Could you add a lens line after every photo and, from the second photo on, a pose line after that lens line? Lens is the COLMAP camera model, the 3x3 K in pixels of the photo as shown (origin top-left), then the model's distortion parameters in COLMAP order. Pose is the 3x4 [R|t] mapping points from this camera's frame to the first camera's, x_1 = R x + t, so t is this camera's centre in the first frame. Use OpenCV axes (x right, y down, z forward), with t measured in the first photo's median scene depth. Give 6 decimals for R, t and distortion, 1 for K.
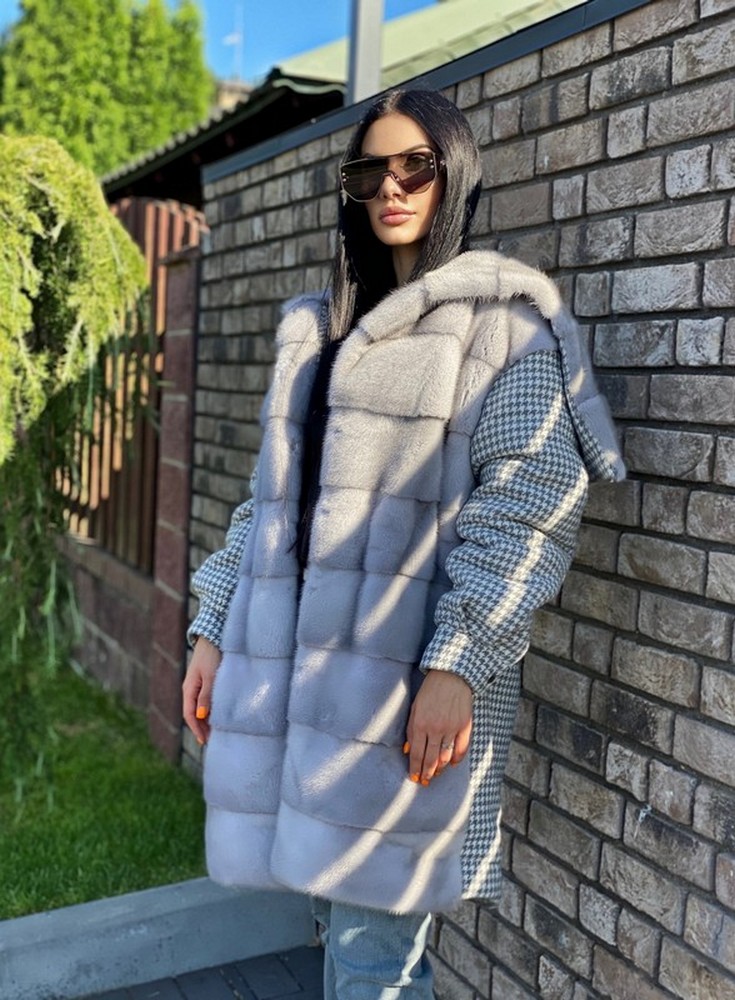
lens RADIAL K [[1510.9, 0, 368.1], [0, 1510.9, 484.2], [0, 0, 1]] dist [0.159096, -0.519225]
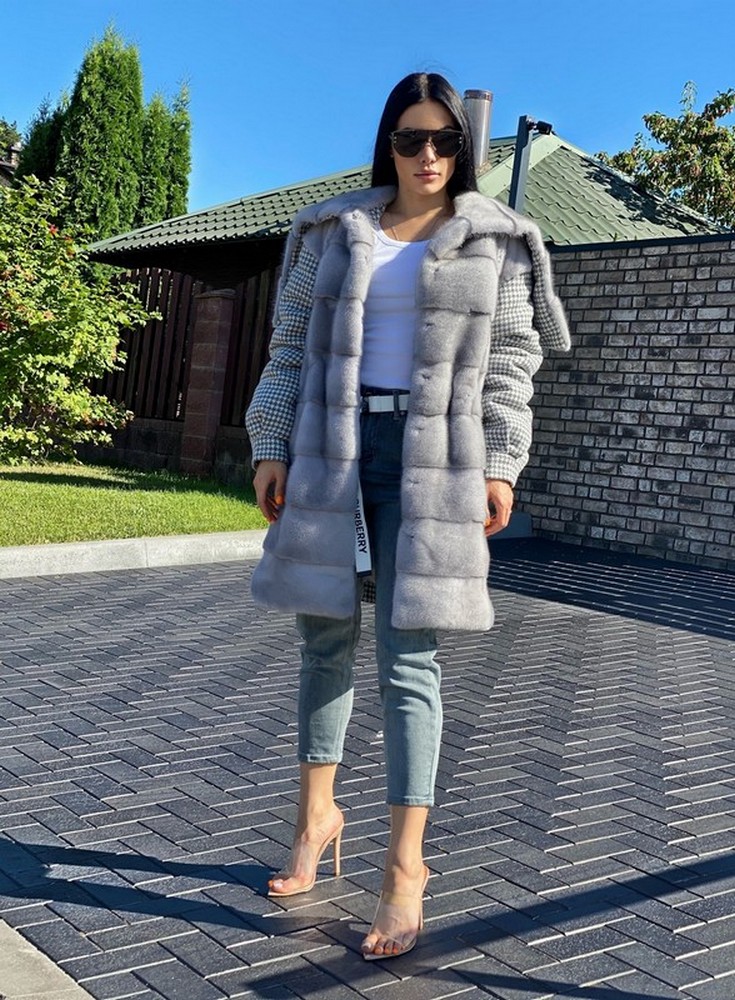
lens RADIAL K [[1510.9, 0, 368.1], [0, 1510.9, 484.2], [0, 0, 1]] dist [0.159096, -0.519225]
pose [[0.965678, 0.072336, 0.249468, -0.924909], [-0.063754, 0.997068, -0.042323, 0.304952], [-0.251798, 0.024966, 0.967458, -1.470159]]
